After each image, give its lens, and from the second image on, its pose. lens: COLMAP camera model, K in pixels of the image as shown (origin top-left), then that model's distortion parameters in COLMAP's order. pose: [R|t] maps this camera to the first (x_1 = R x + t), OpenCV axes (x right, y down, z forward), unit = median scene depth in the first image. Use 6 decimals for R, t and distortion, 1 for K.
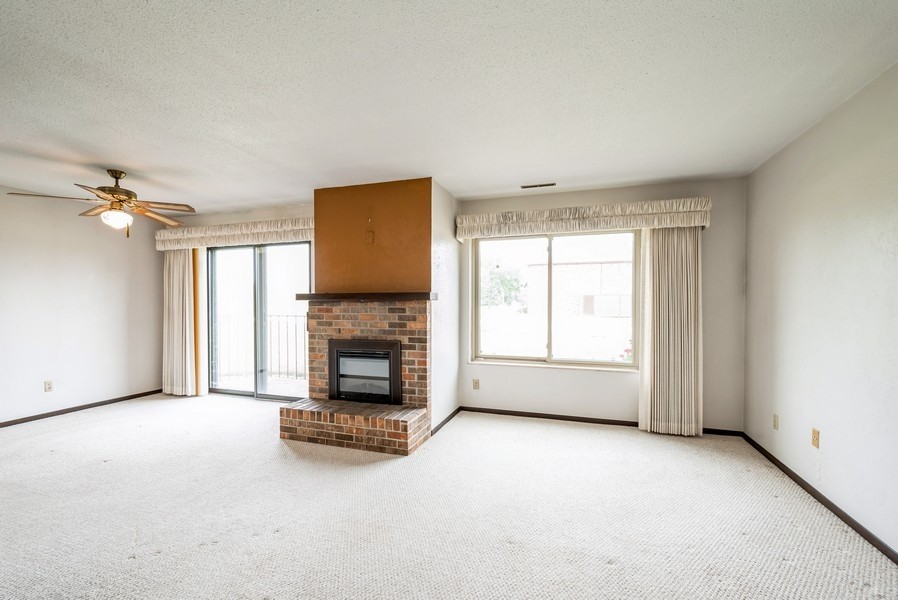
lens RADIAL K [[376.1, 0, 449.1], [0, 376.1, 309.8], [0, 0, 1]] dist [-0.000176, 0.000524]
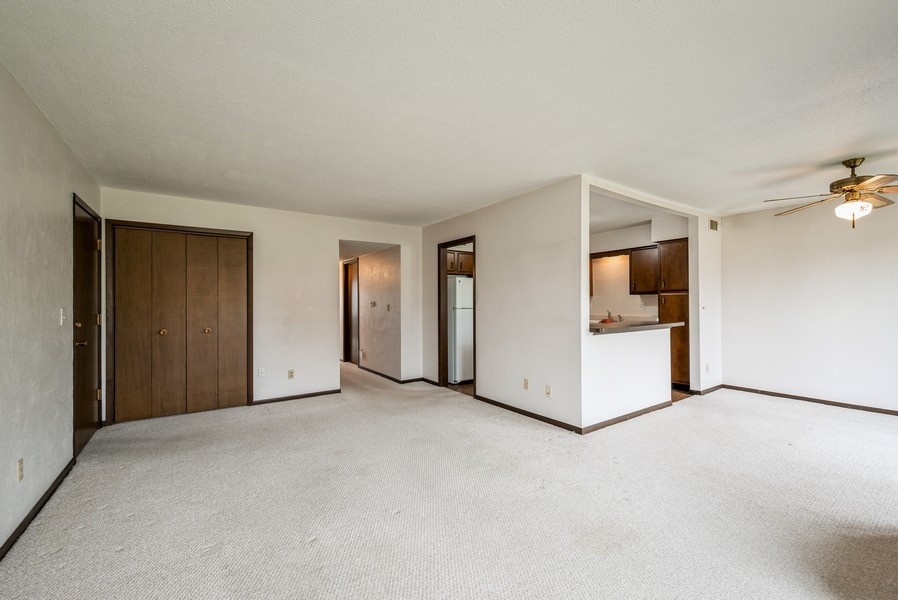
lens RADIAL K [[376.1, 0, 448.9], [0, 376.1, 299.0], [0, 0, 1]] dist [-0.000176, 0.000524]
pose [[-0.594276, -0.002140, -0.804259, 0.444732], [-0.007516, 0.999968, 0.002892, -0.011682], [0.804226, 0.007764, -0.594272, 0.689091]]
